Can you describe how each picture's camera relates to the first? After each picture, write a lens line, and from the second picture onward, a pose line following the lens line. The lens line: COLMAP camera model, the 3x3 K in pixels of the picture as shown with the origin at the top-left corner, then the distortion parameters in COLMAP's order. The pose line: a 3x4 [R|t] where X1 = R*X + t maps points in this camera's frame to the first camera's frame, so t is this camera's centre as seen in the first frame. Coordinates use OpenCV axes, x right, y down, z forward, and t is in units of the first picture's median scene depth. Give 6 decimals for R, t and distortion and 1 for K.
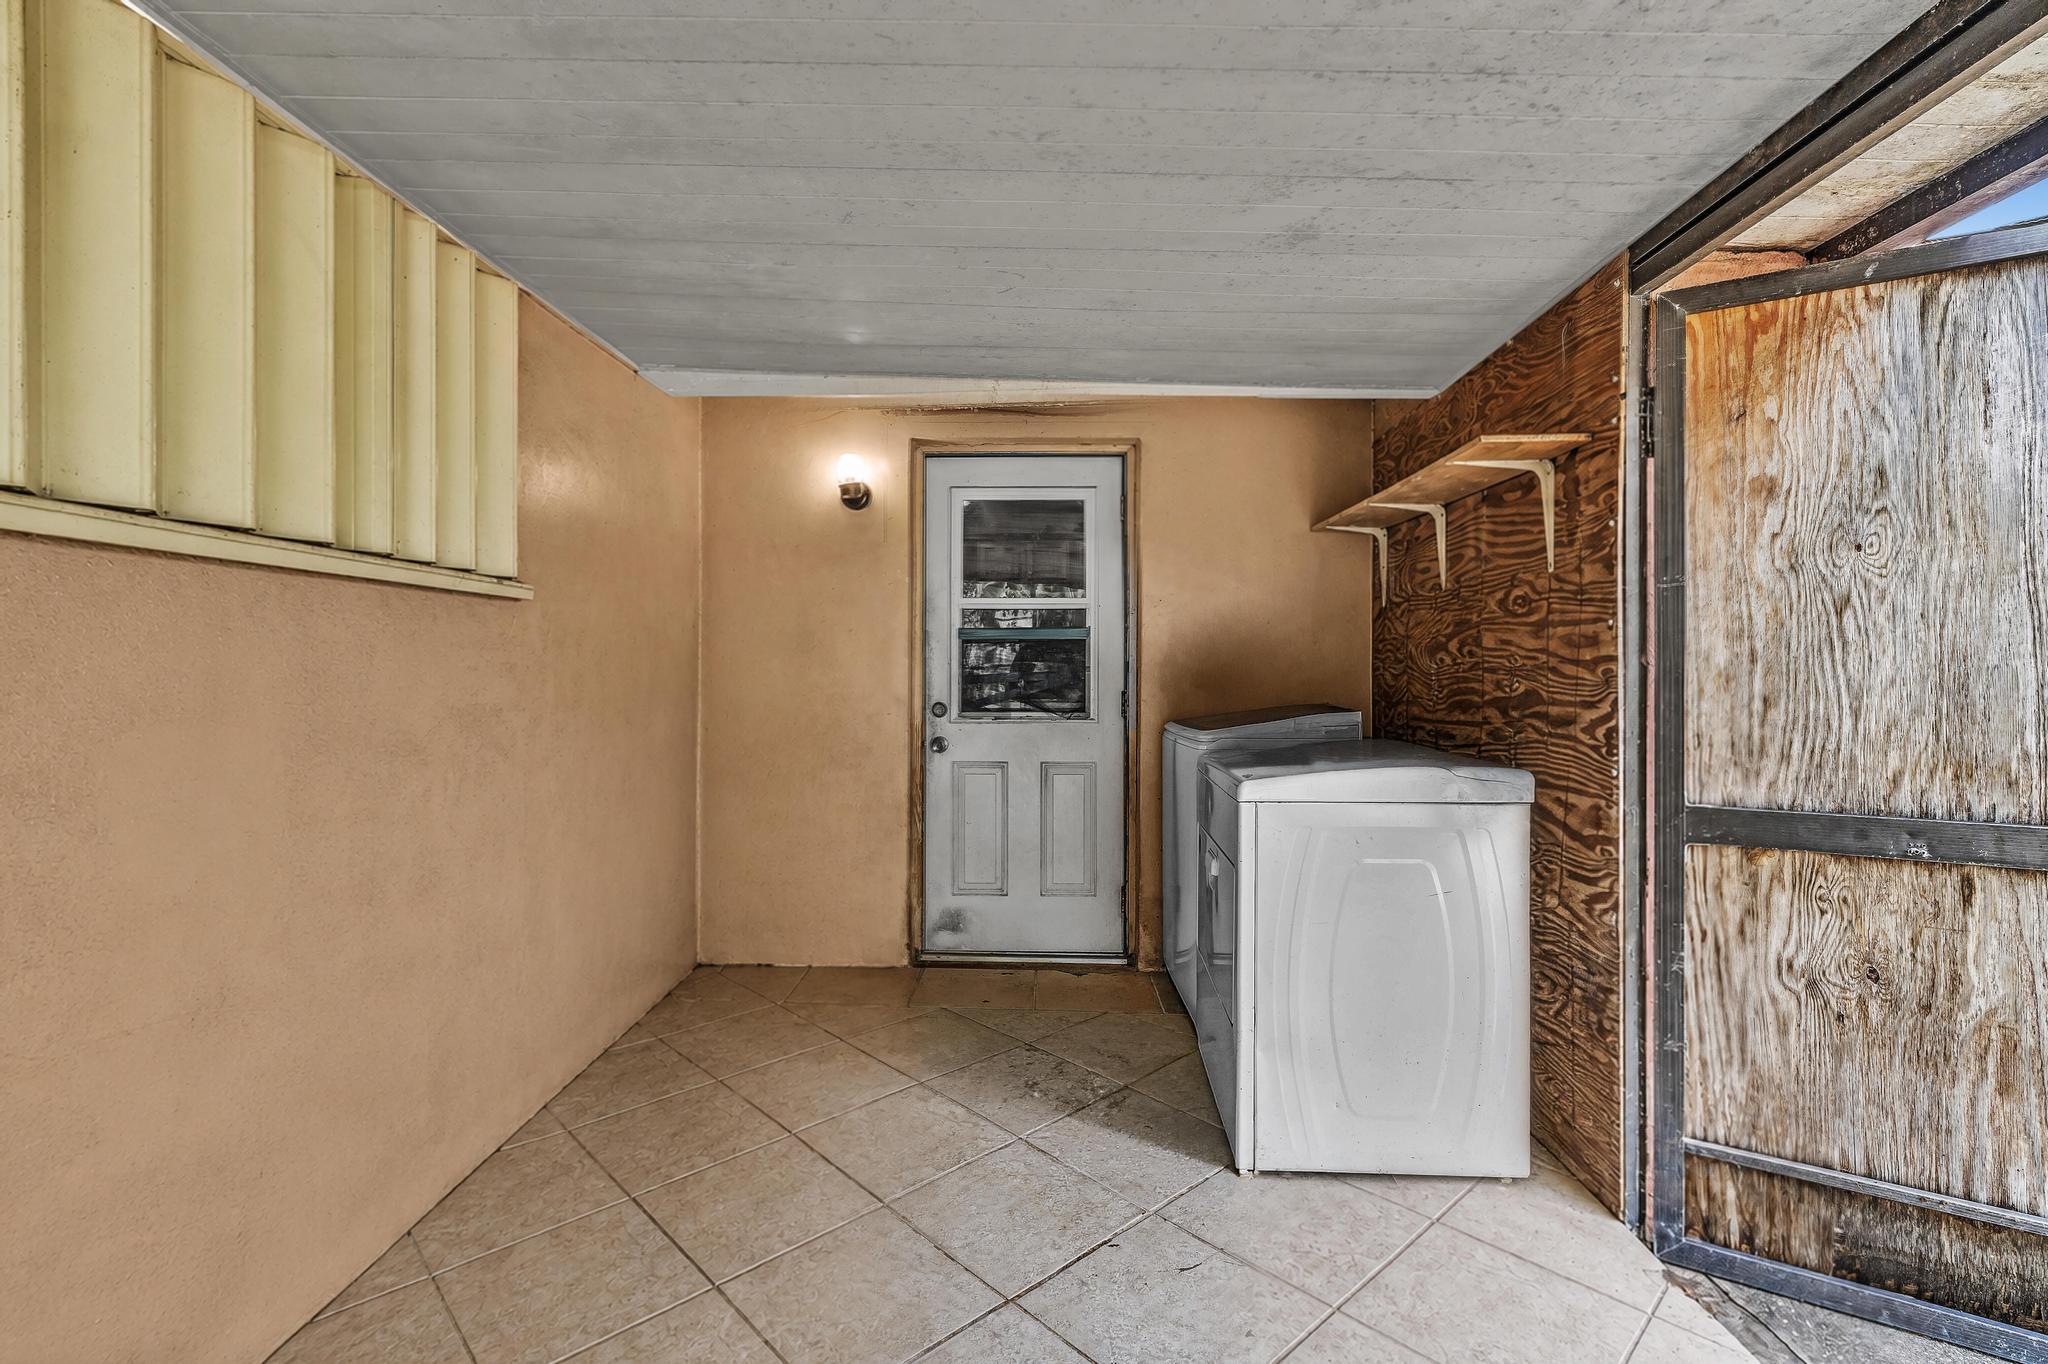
lens RADIAL K [[848.6, 0, 1026.0], [0, 848.6, 671.1], [0, 0, 1]] dist [0.000137, -0.000026]
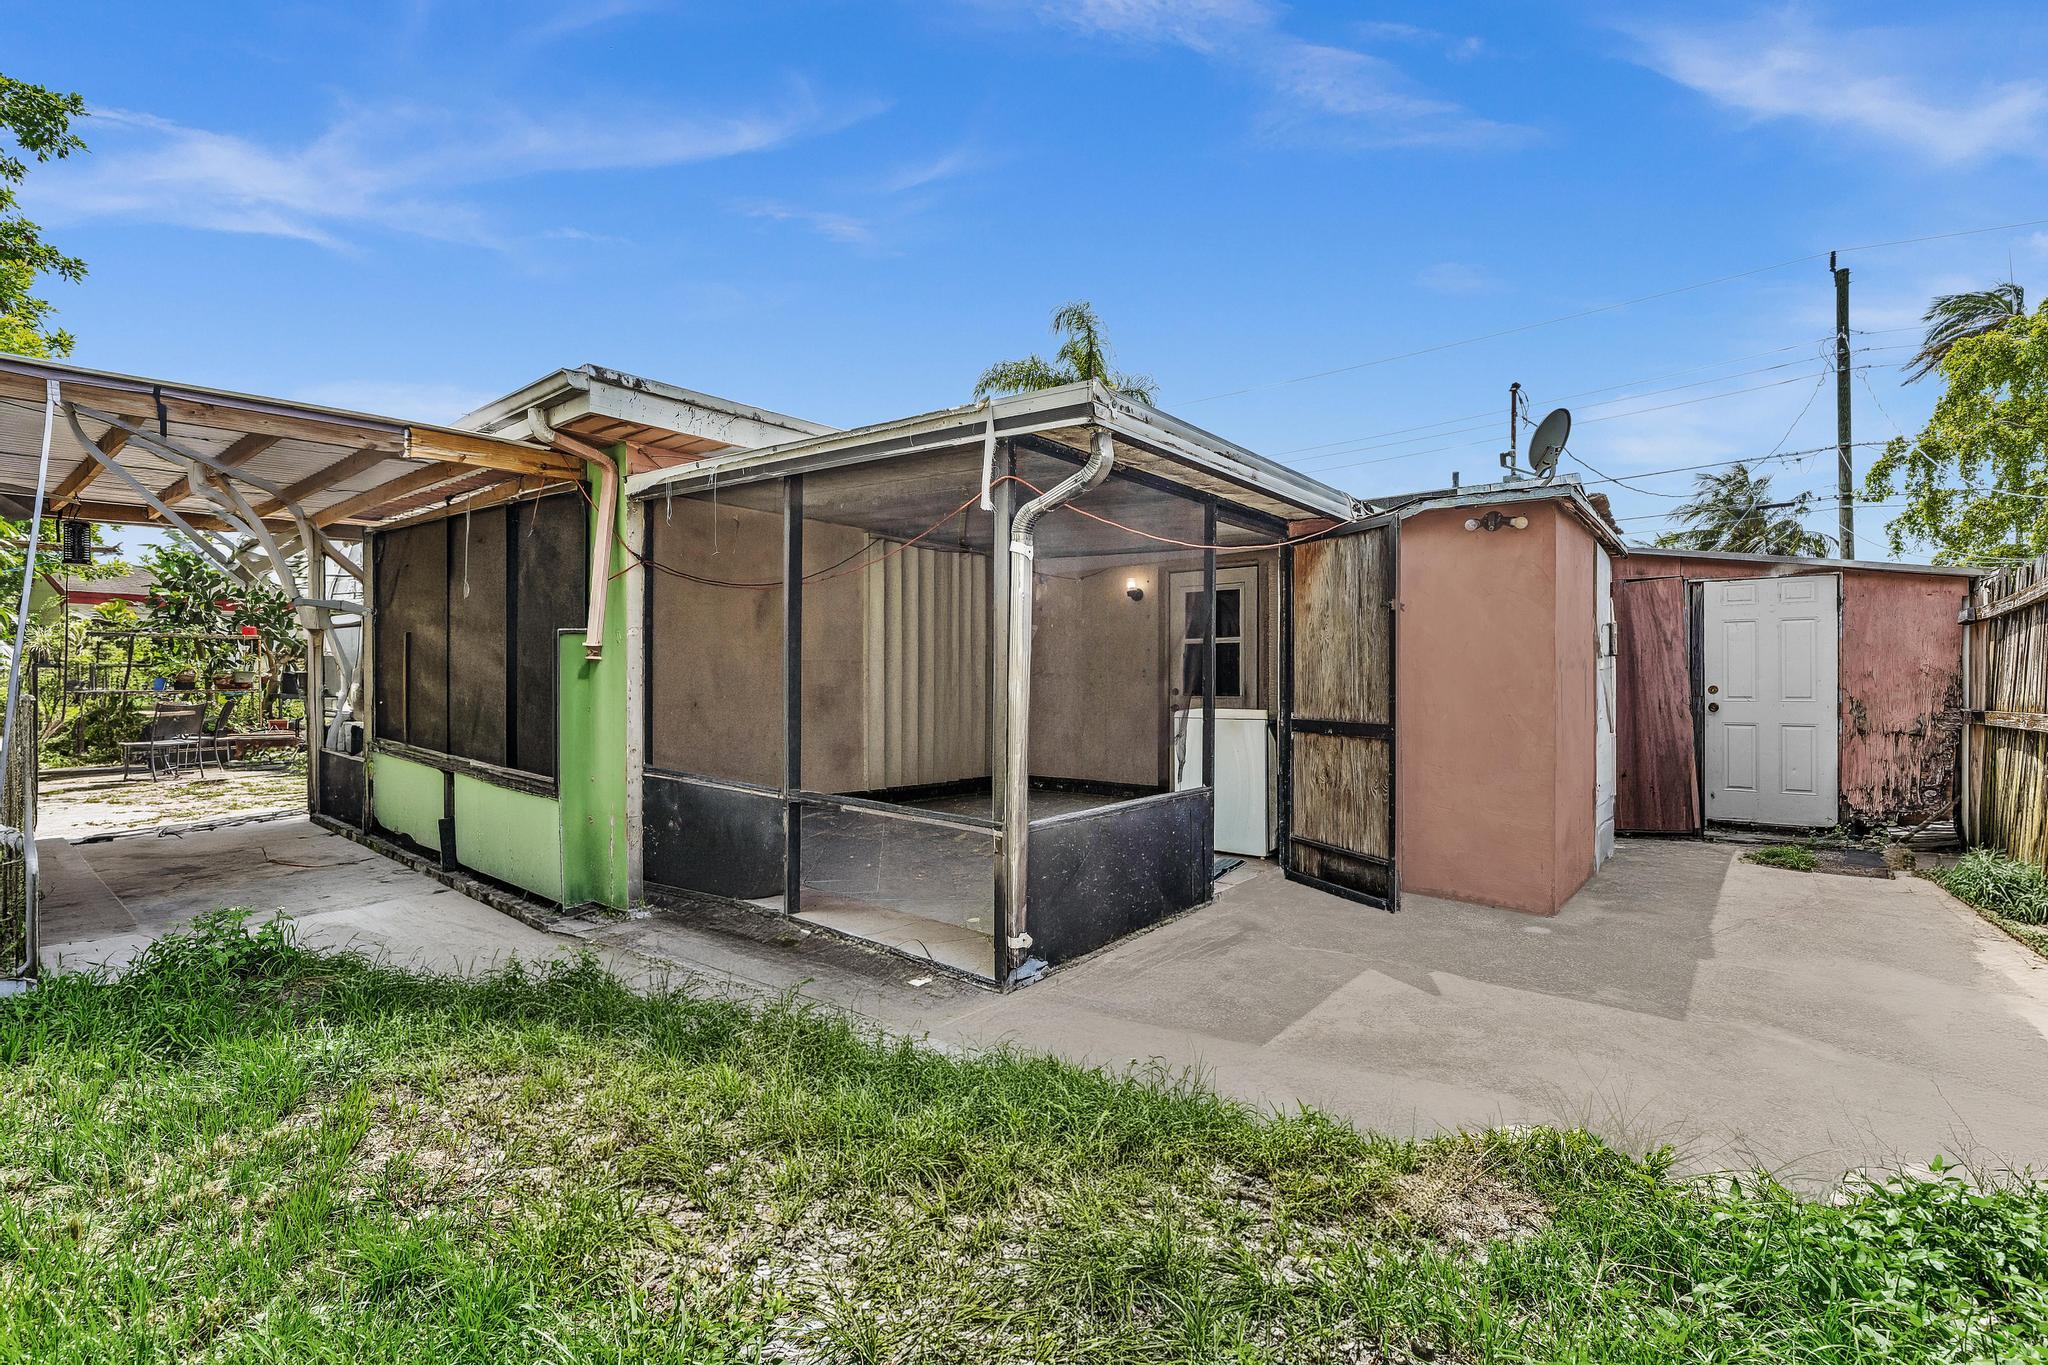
lens RADIAL K [[909.6, 0, 1017.7], [0, 909.6, 687.4], [0, 0, 1]] dist [-0.002277, 0.000111]
pose [[0.802006, -0.007031, -0.597274, 1.885879], [0.005424, 0.999975, -0.004489, 0.061869], [0.597291, 0.000361, 0.802025, -2.022922]]
